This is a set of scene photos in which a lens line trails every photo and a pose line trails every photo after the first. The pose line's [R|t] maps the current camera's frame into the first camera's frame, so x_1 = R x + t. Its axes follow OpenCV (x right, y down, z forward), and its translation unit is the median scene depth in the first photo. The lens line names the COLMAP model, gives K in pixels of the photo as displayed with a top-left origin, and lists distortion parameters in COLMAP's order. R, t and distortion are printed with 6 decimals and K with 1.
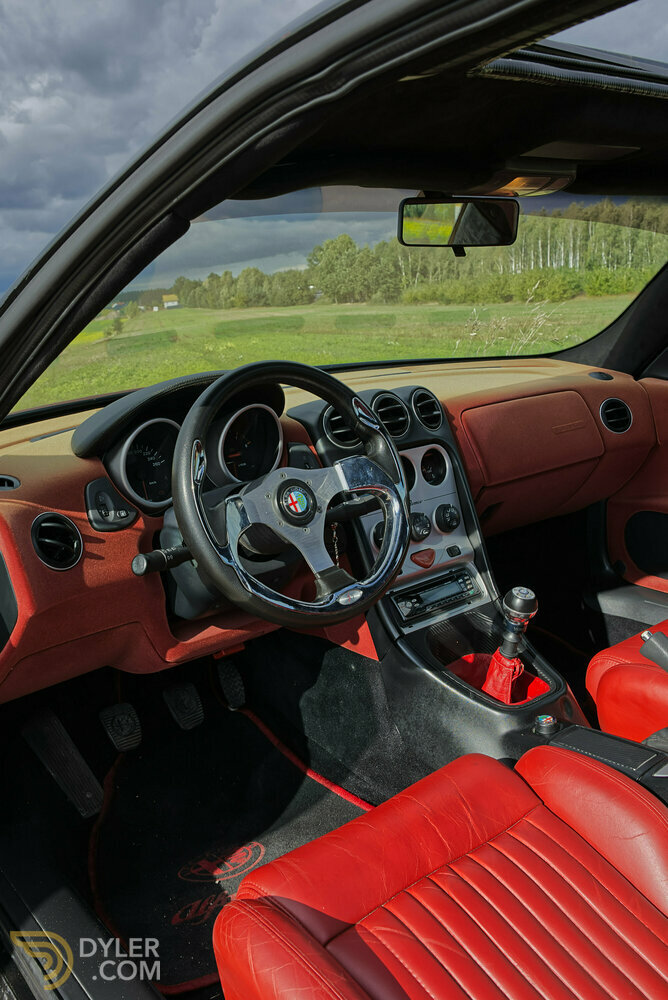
lens RADIAL K [[836.8, 0, 334.0], [0, 836.8, 500.0], [0, 0, 1]] dist [0.055686, -0.004910]
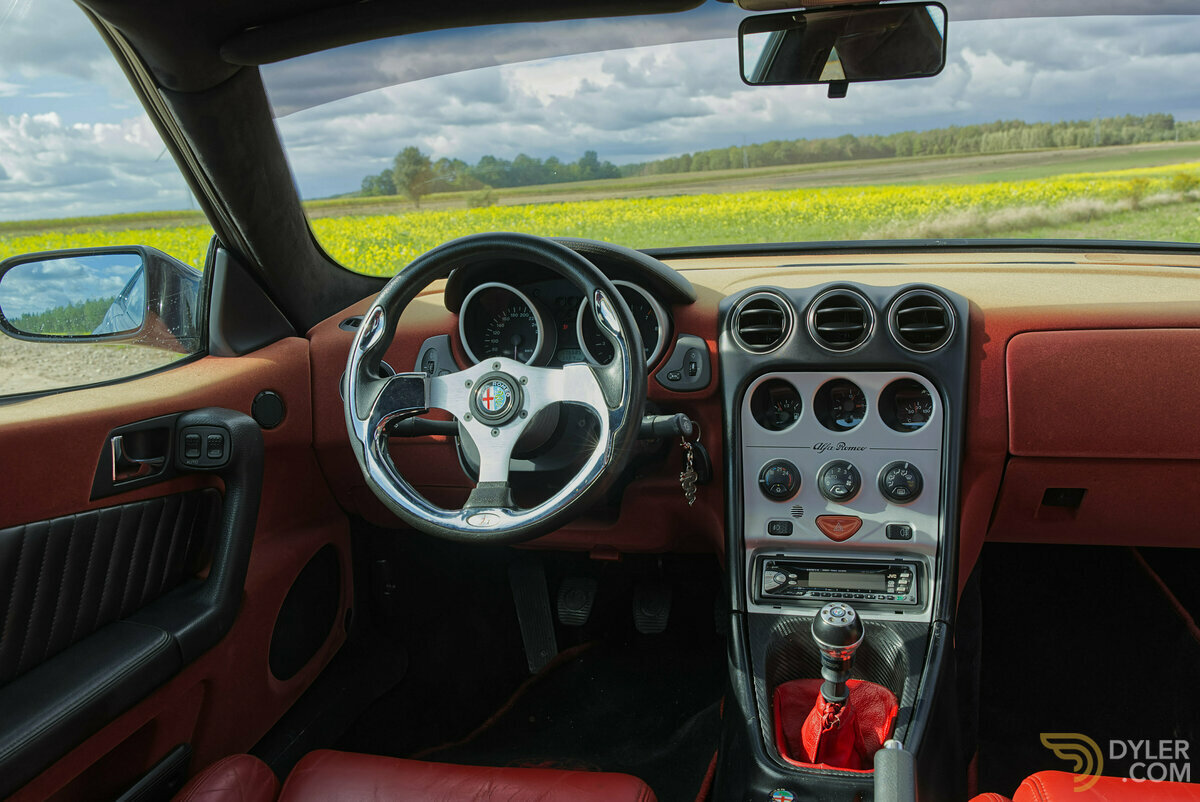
lens RADIAL K [[1004.2, 0, 600.0], [0, 1004.2, 401.0], [0, 0, 1]] dist [0.055686, -0.004910]
pose [[0.650690, 0.221851, -0.726213, 0.587676], [-0.177900, 0.974291, 0.138237, -0.118800], [0.738210, 0.039243, 0.673428, 0.281059]]
